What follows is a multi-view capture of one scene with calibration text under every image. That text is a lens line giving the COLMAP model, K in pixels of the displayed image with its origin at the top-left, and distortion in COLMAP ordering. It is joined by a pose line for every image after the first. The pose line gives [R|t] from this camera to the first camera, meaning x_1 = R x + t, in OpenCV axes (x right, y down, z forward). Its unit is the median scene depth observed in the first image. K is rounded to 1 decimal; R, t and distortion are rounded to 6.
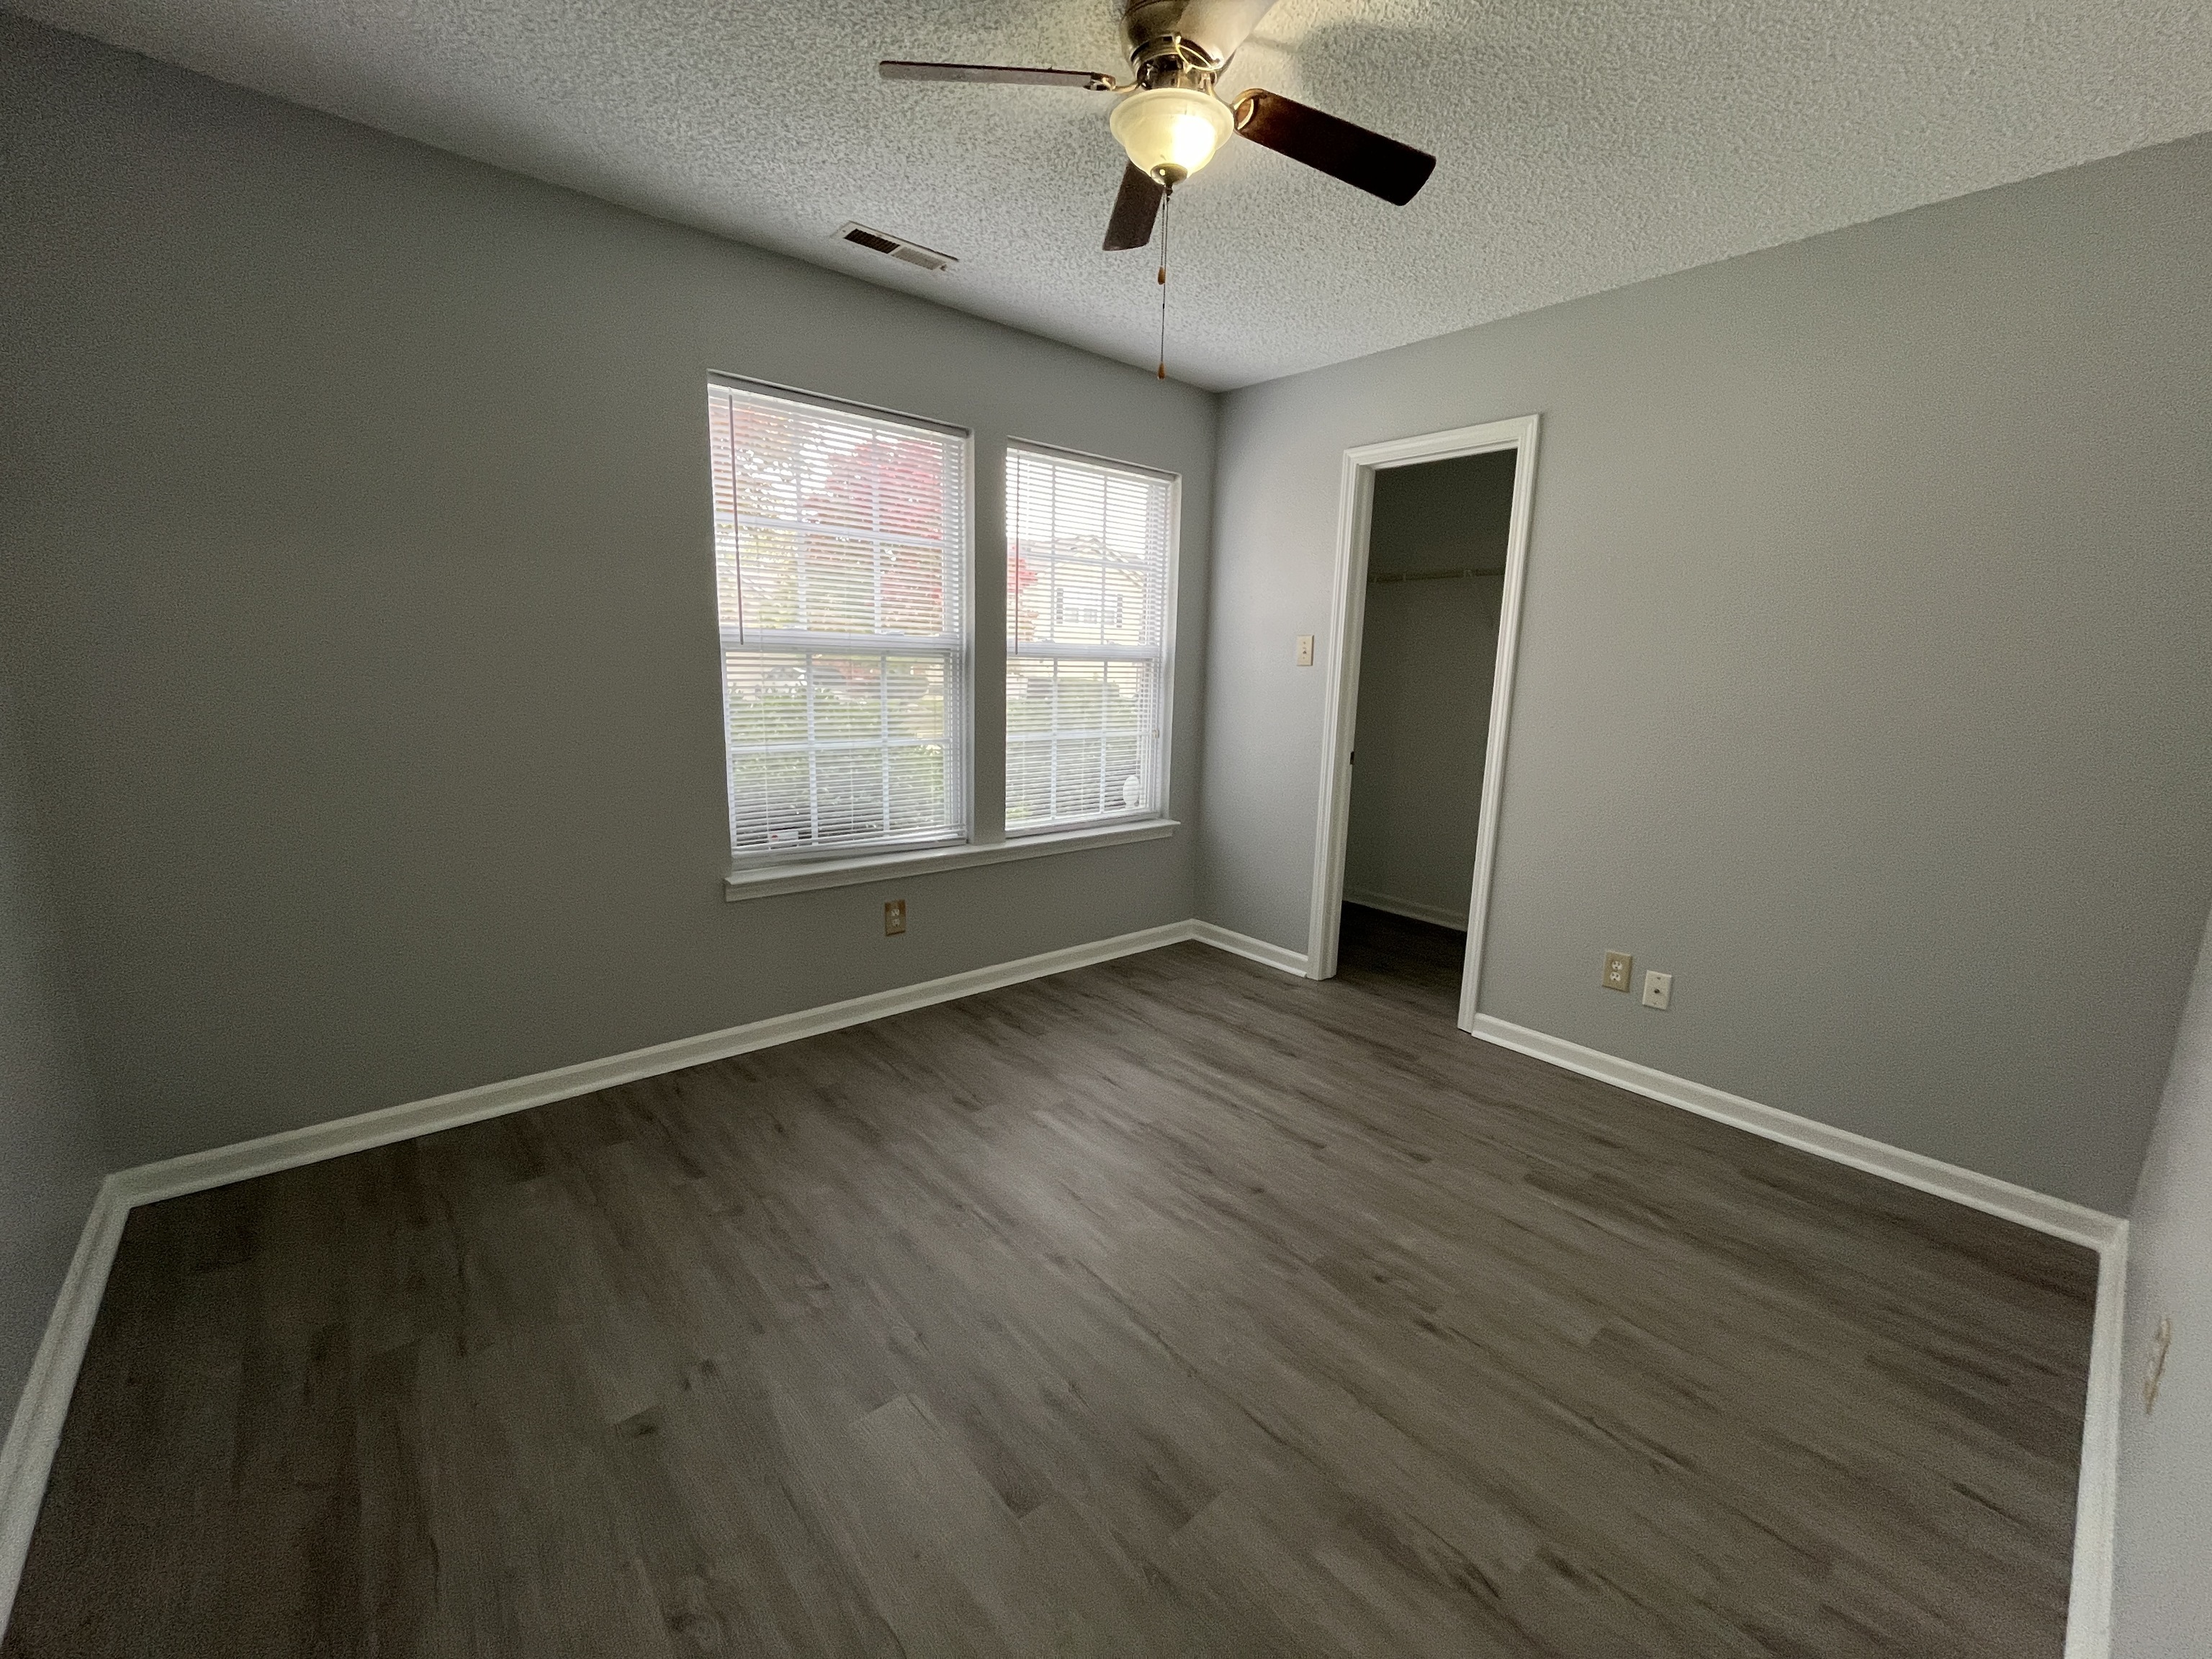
lens RADIAL K [[901.2, 0, 1106.0], [0, 901.2, 829.5], [0, 0, 1]] dist [-0.002377, -0.000407]
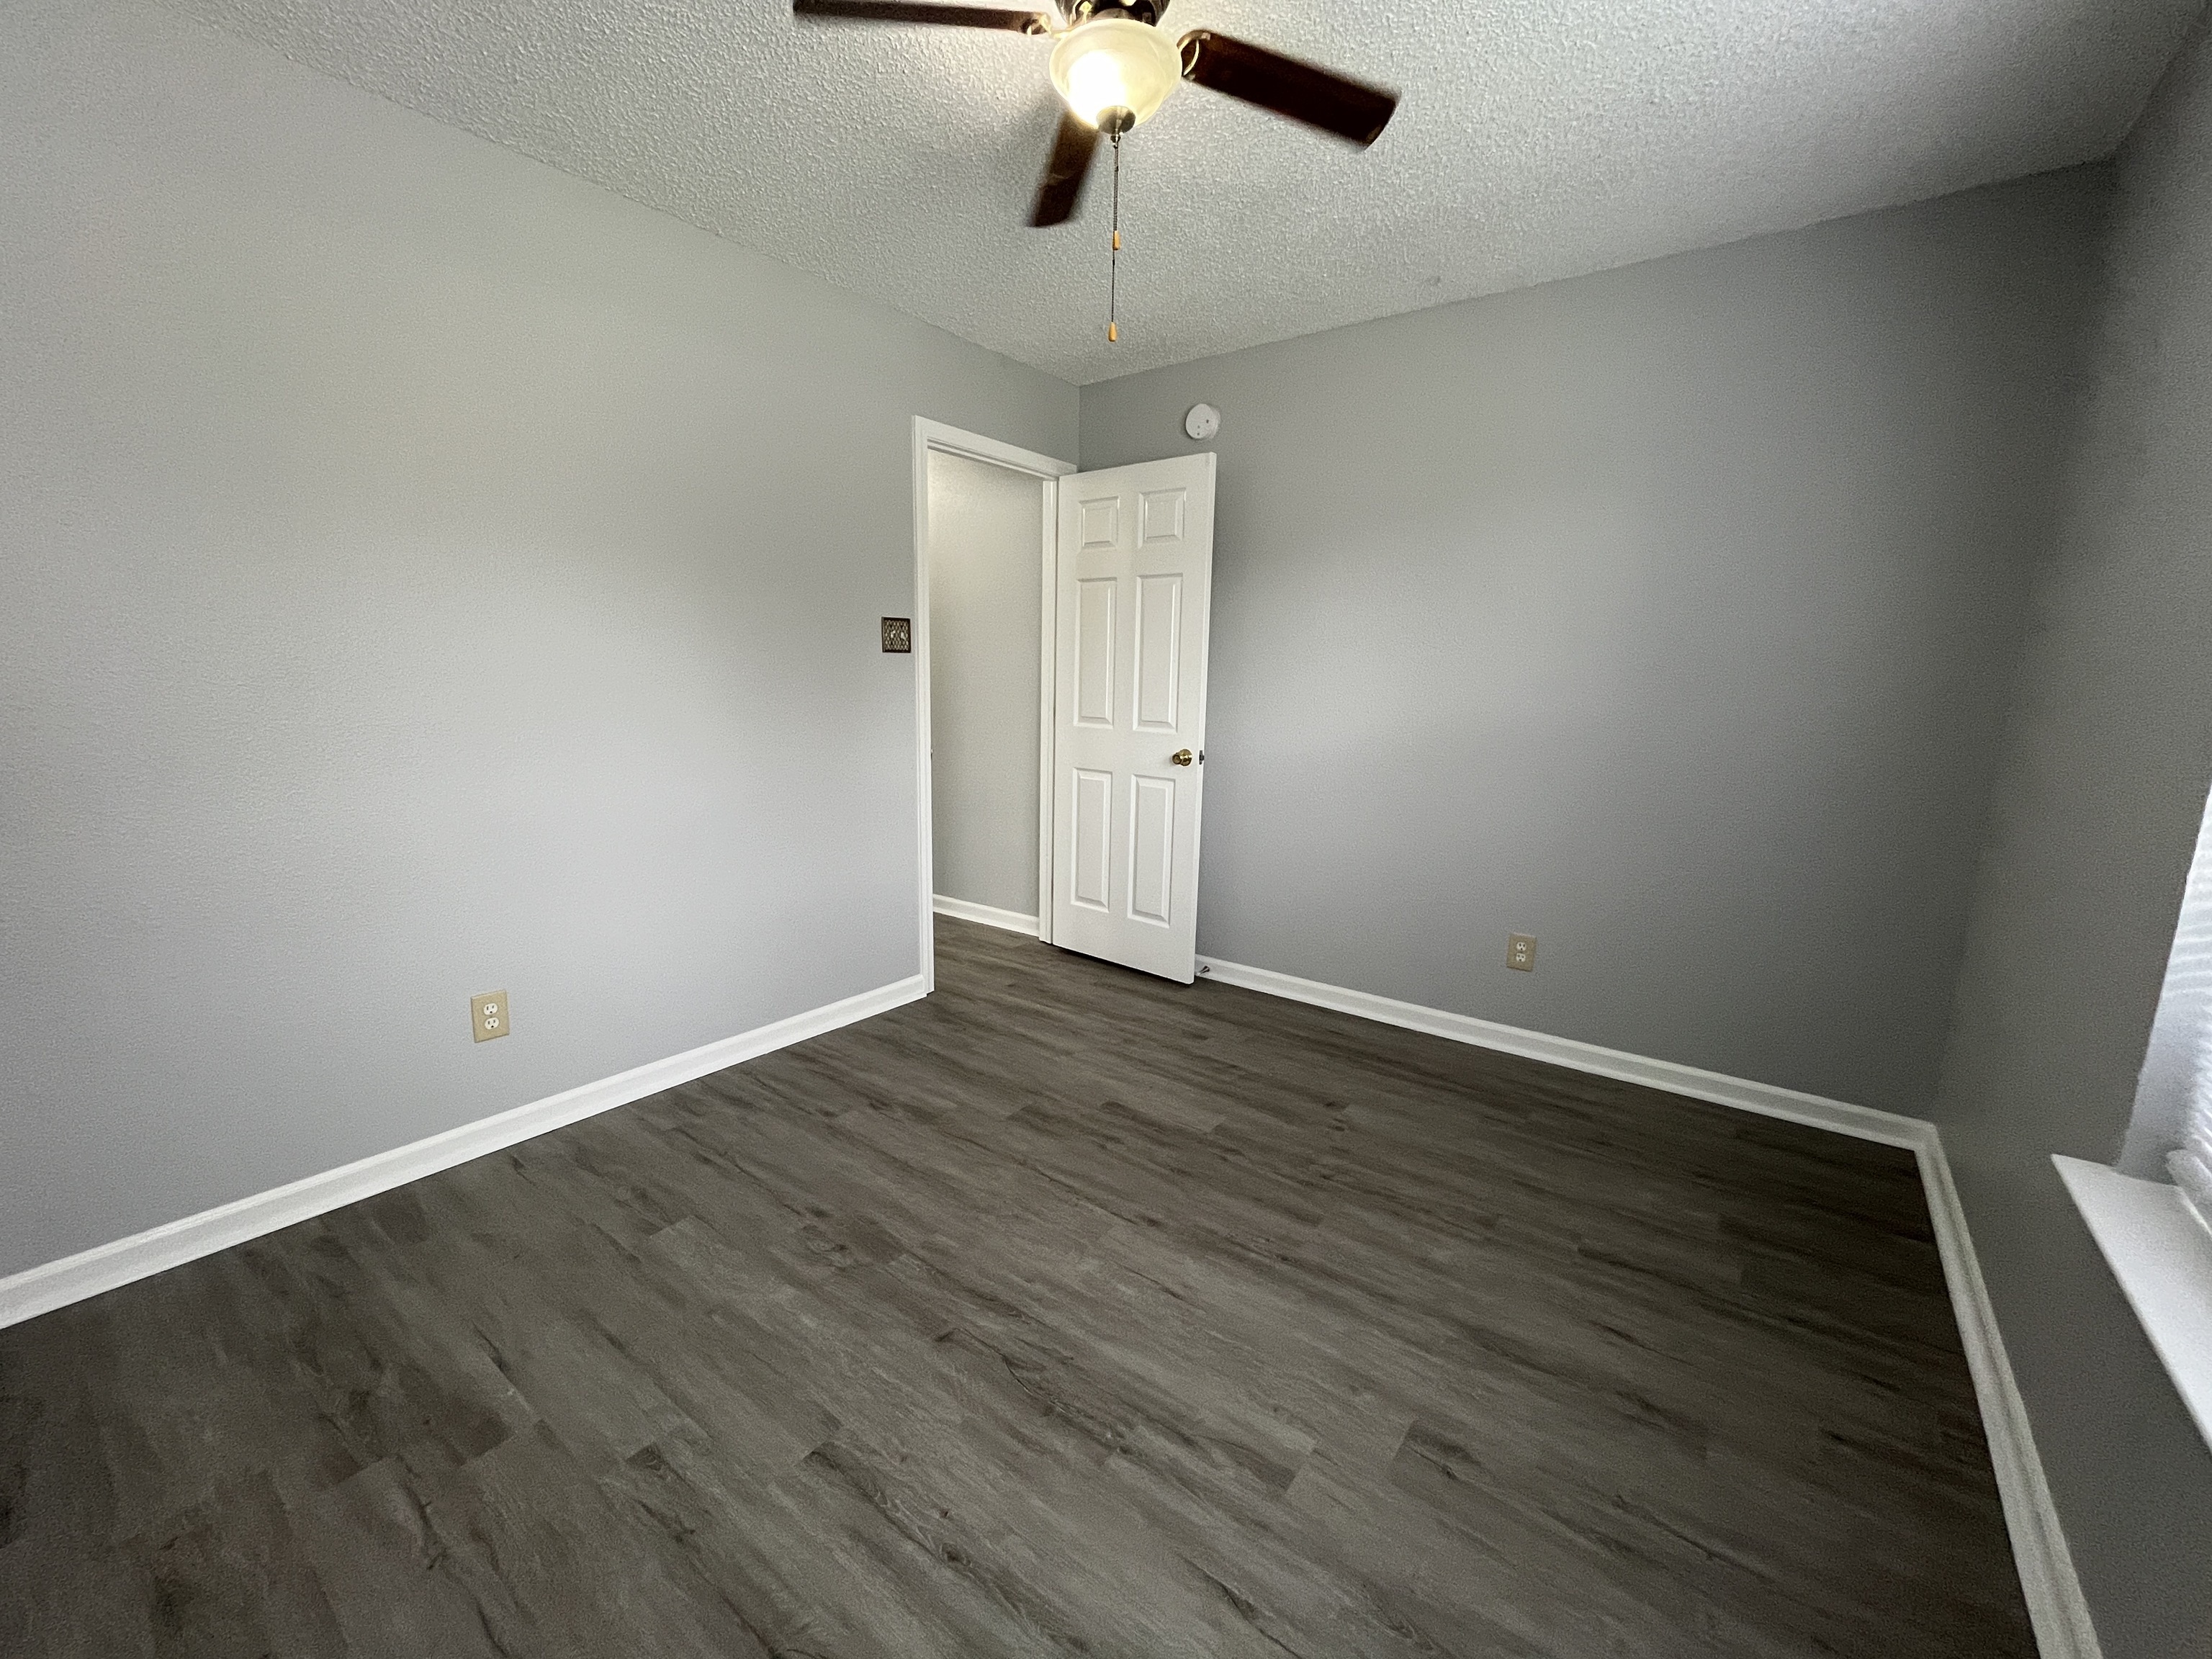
lens RADIAL K [[901.2, 0, 1106.0], [0, 901.2, 829.5], [0, 0, 1]] dist [-0.002377, -0.000407]
pose [[-0.977462, -0.011603, -0.210792, 0.211449], [-0.083245, 0.938769, 0.334341, -0.278541], [0.194005, 0.344353, -0.918577, 1.665545]]
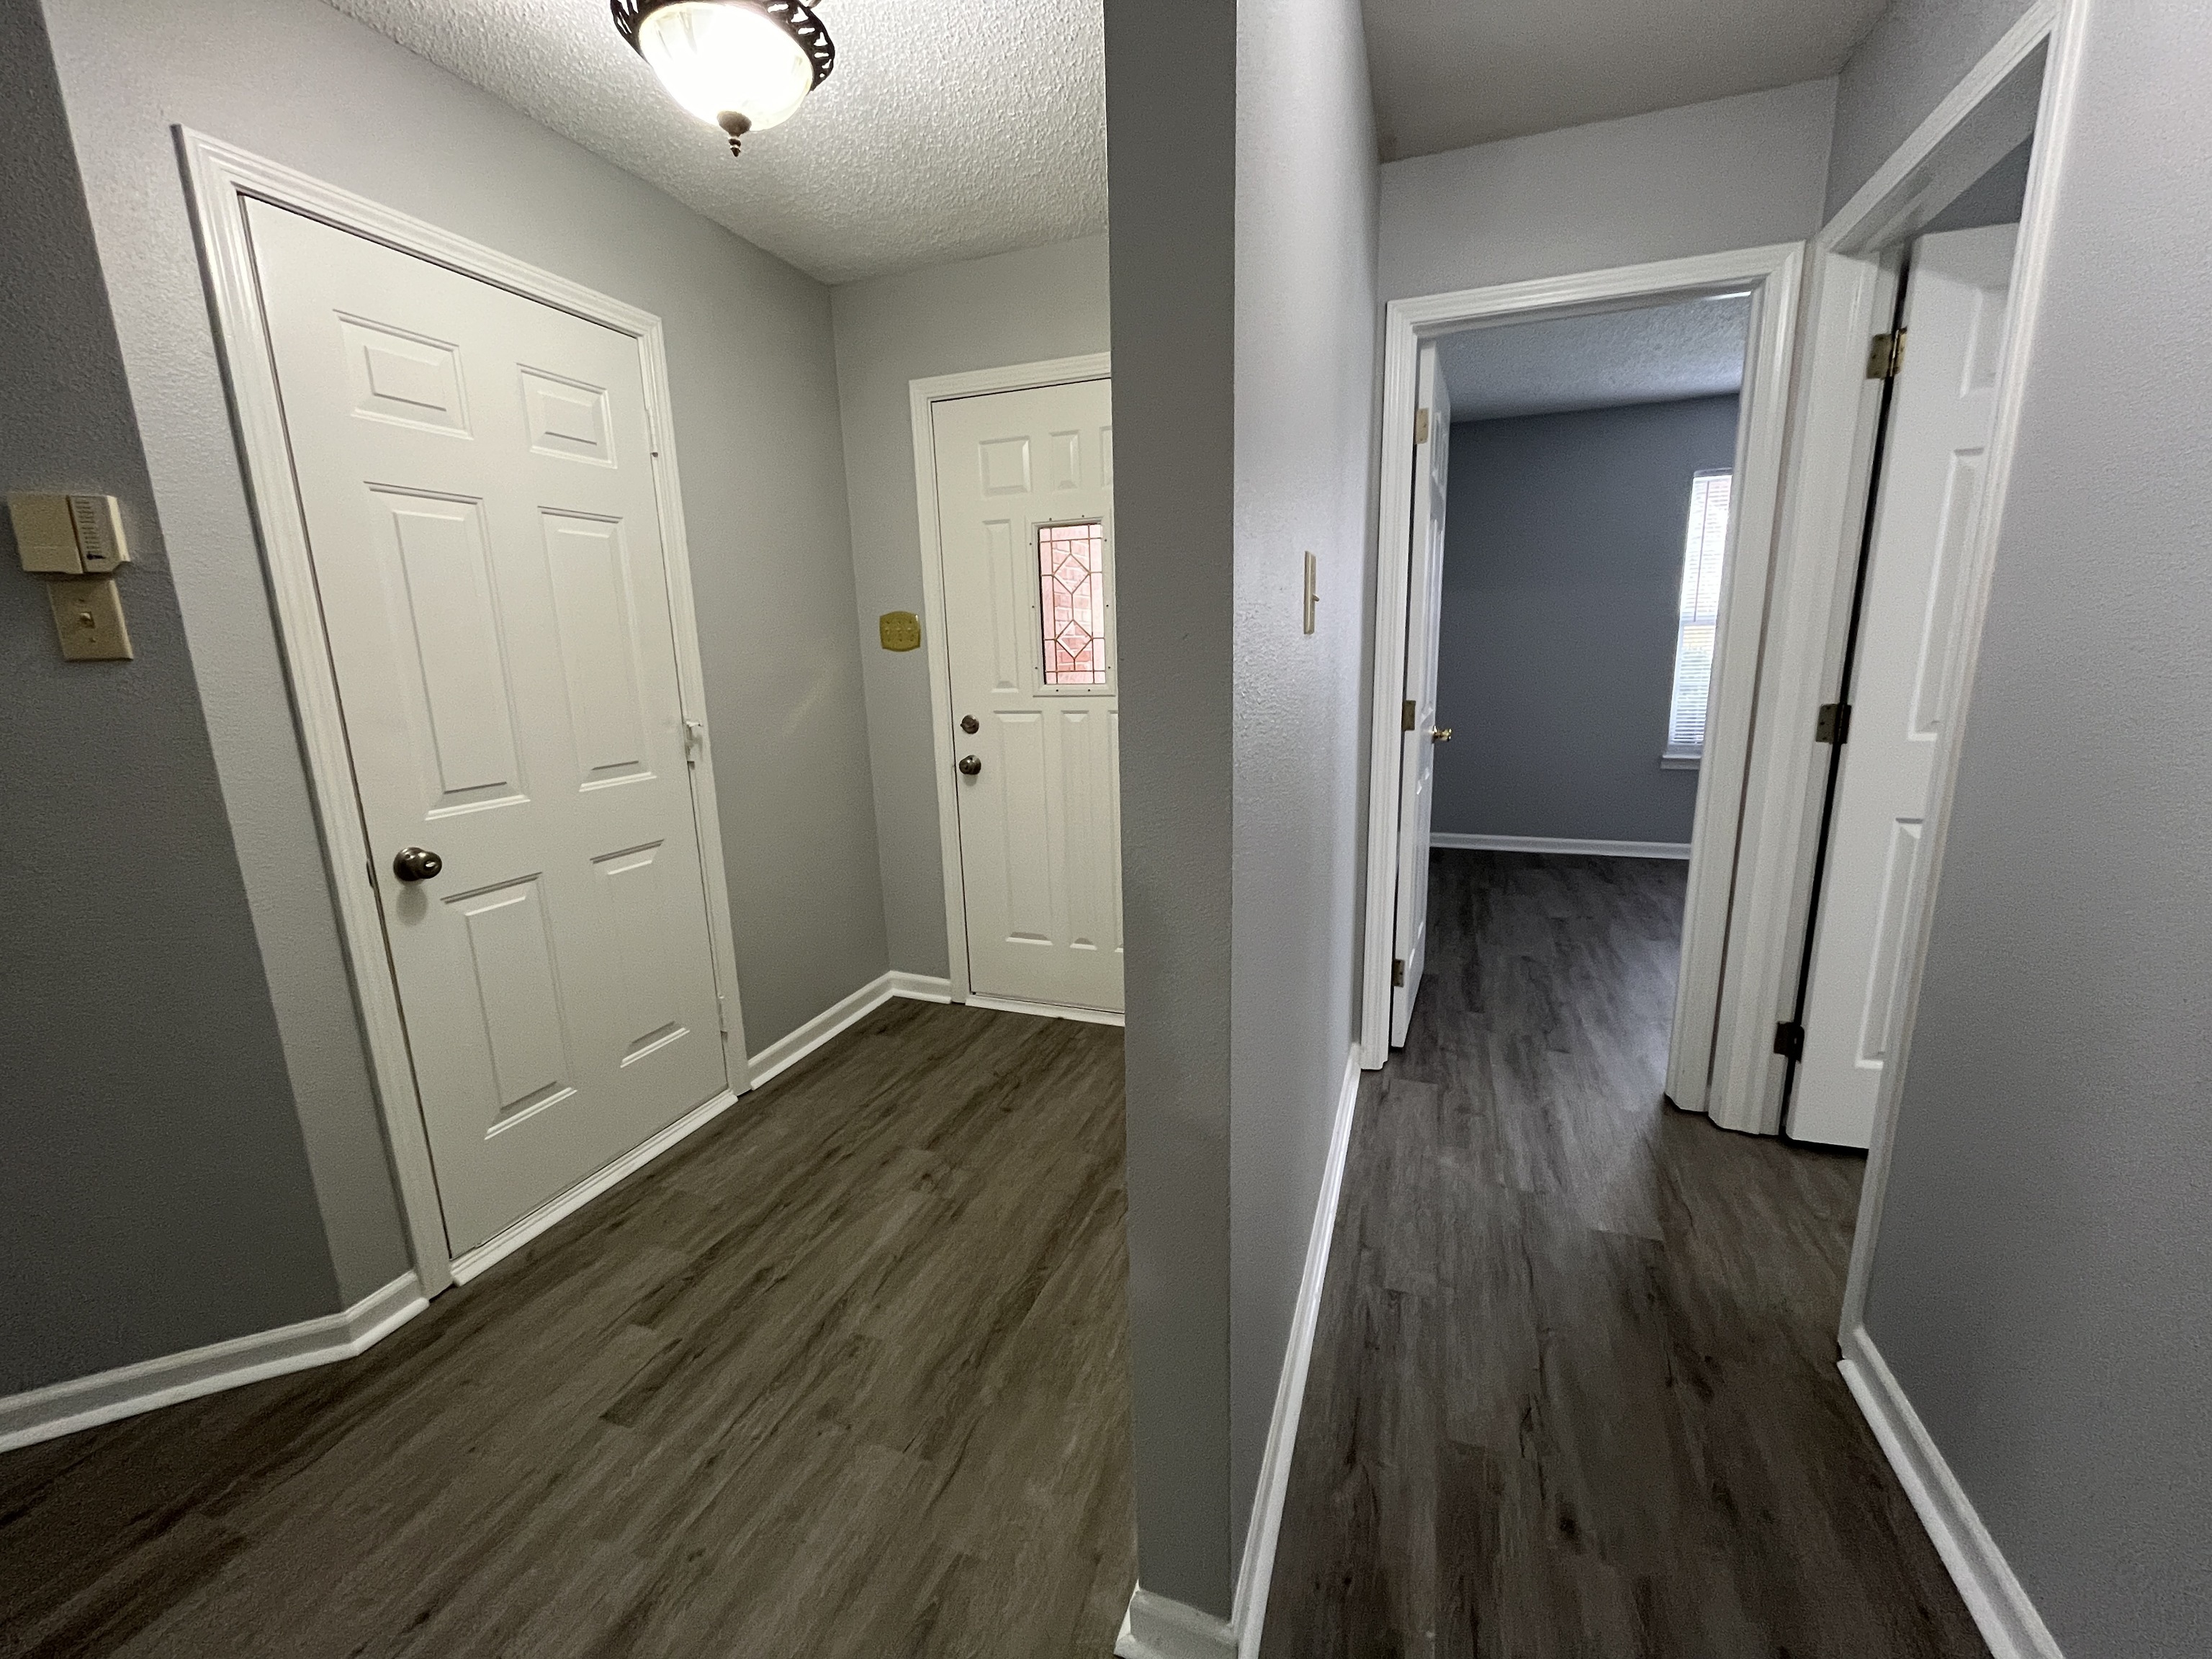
lens RADIAL K [[901.2, 0, 1106.0], [0, 901.2, 829.5], [0, 0, 1]] dist [-0.002377, -0.000407]
pose [[0.484017, 0.133001, -0.864892, 0.798956], [-0.114410, 0.989516, 0.088139, 0.223545], [0.867547, 0.056292, 0.494159, -1.086818]]
